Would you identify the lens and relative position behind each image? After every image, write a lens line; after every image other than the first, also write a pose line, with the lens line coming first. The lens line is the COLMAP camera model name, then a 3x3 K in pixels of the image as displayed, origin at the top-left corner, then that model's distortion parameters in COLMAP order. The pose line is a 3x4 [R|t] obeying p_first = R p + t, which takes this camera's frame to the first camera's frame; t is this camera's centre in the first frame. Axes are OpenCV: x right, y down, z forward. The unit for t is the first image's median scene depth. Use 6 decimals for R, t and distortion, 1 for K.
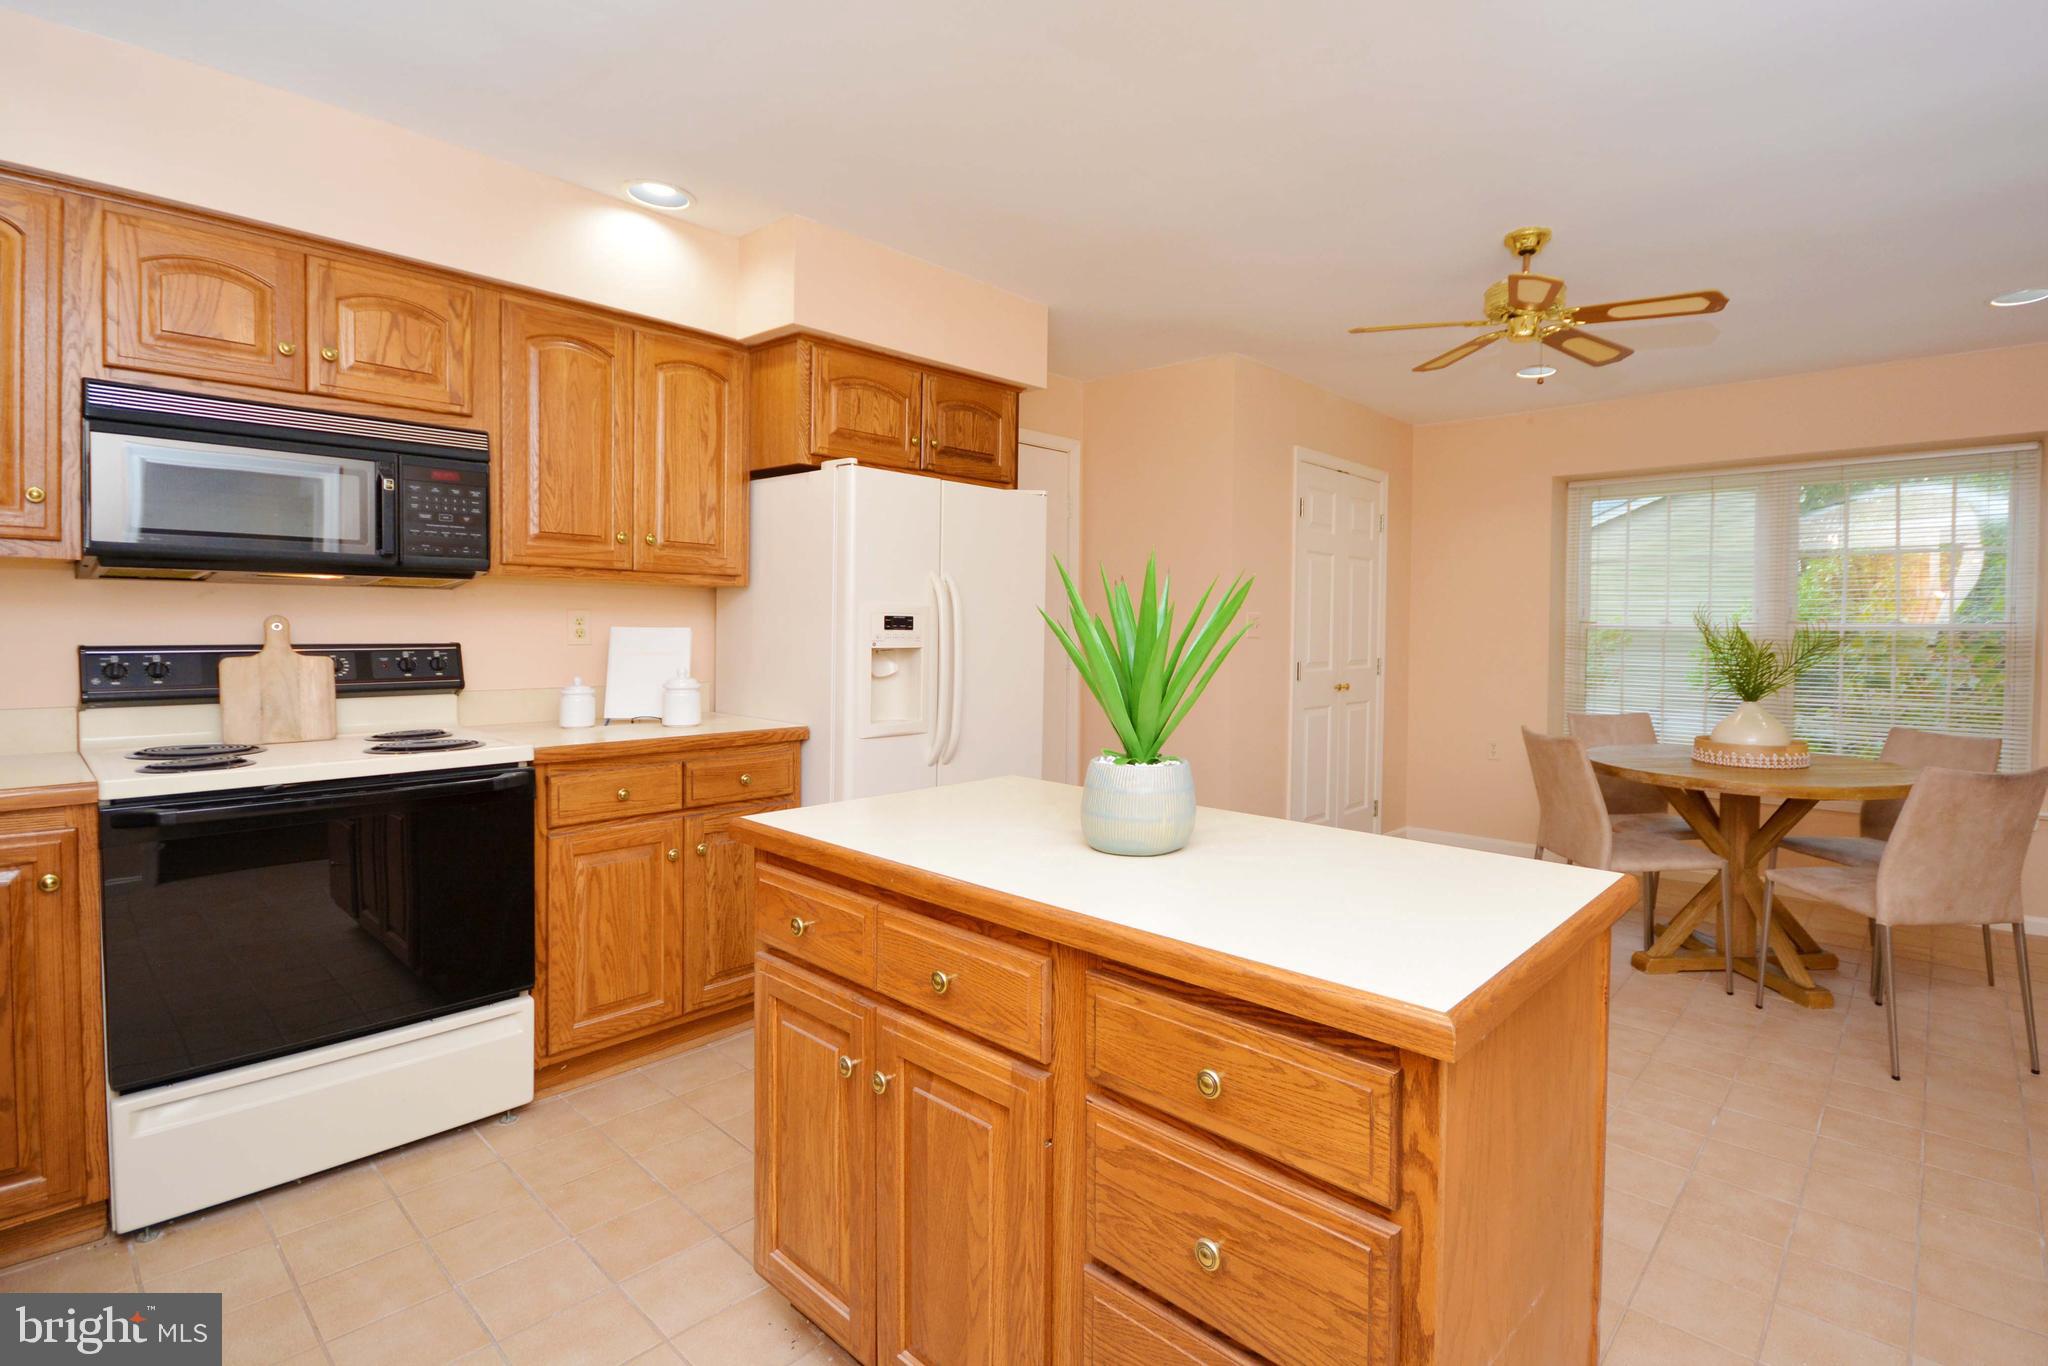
lens RADIAL K [[971.5, 0, 1092.5], [0, 971.5, 649.2], [0, 0, 1]] dist [0.001826, -0.013266]
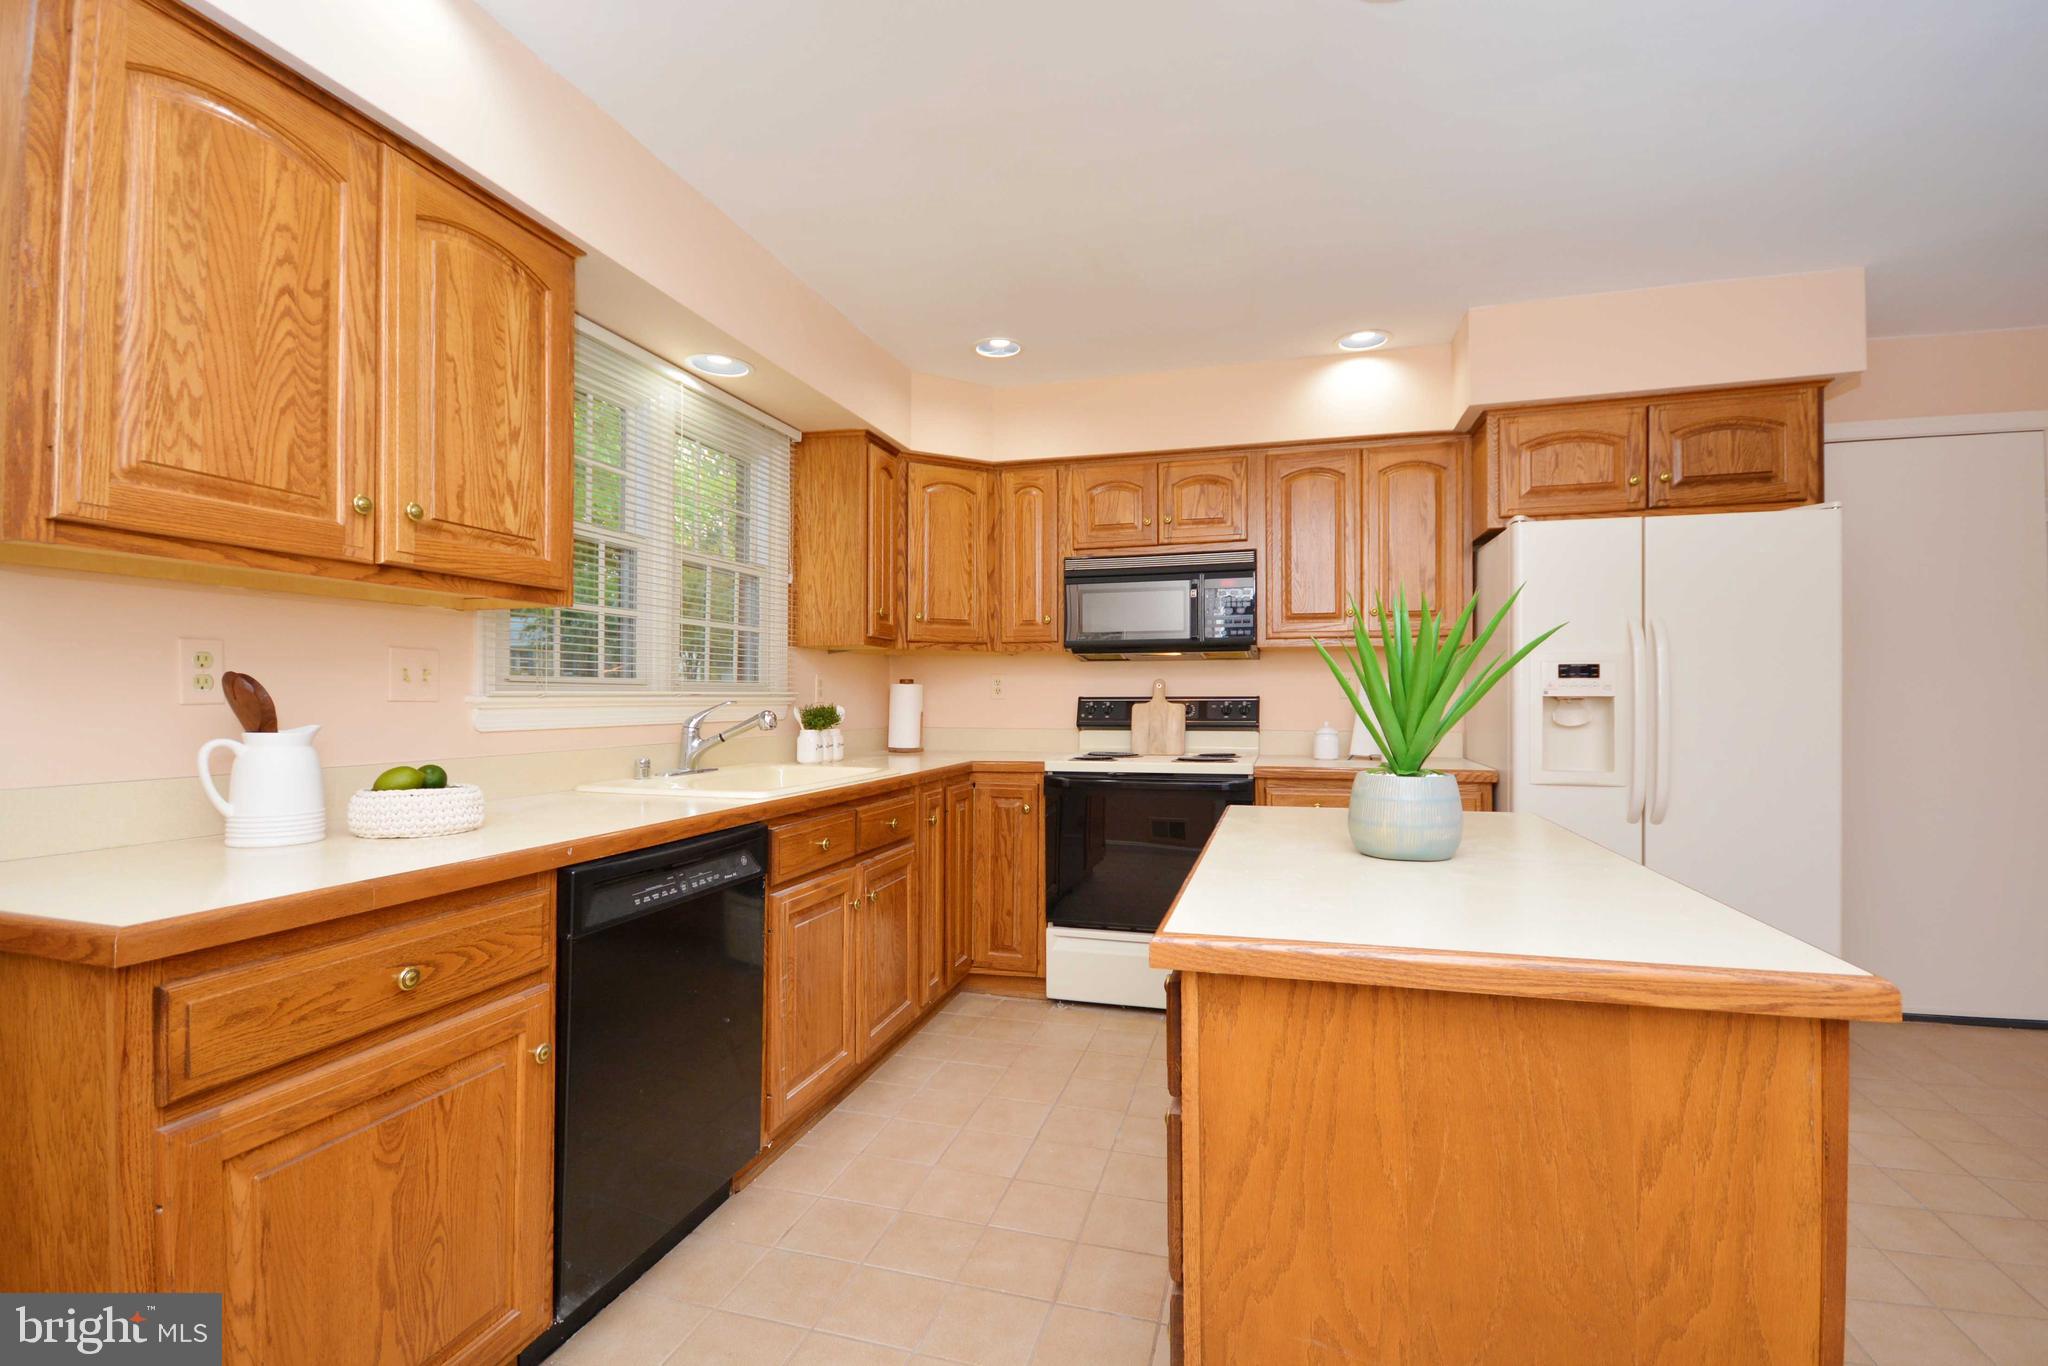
lens RADIAL K [[904.7, 0, 1032.6], [0, 904.7, 692.6], [0, 0, 1]] dist [0.001629, -0.004754]
pose [[0.424020, -0.019175, -0.905450, 0.431179], [-0.017825, 0.999406, -0.029512, 0.034394], [0.905477, 0.028653, 0.423426, 0.120715]]
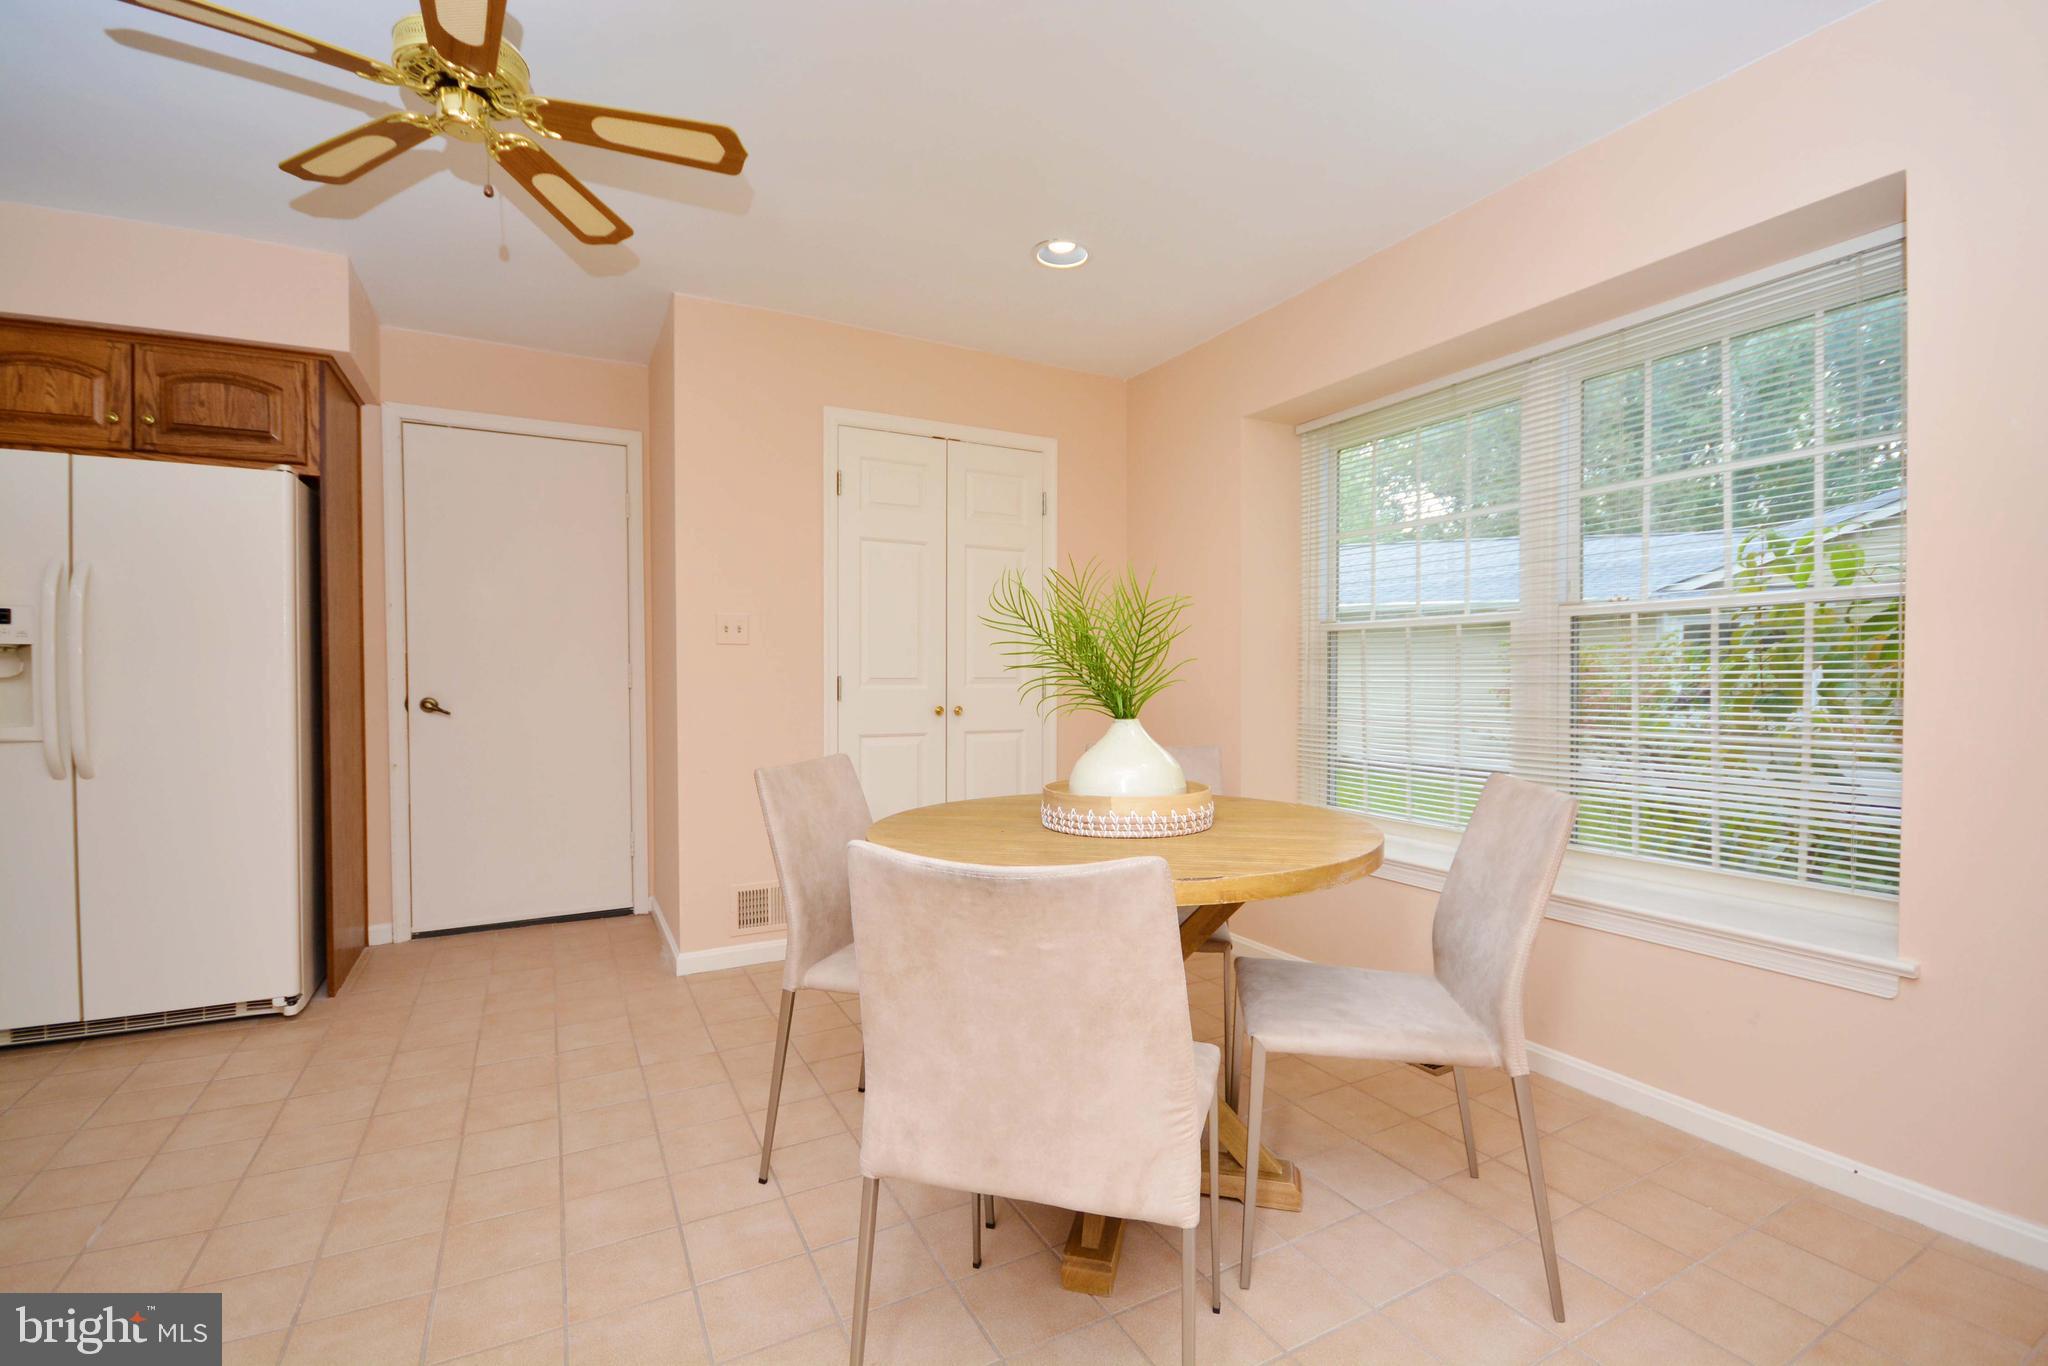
lens RADIAL K [[879.3, 0, 1025.3], [0, 879.3, 692.2], [0, 0, 1]] dist [0.001357, -0.013328]
pose [[0.938230, -0.001622, -0.346007, 1.053071], [-0.000226, 0.999986, -0.005300, 0.051274], [0.346011, 0.005051, 0.938217, 0.647515]]
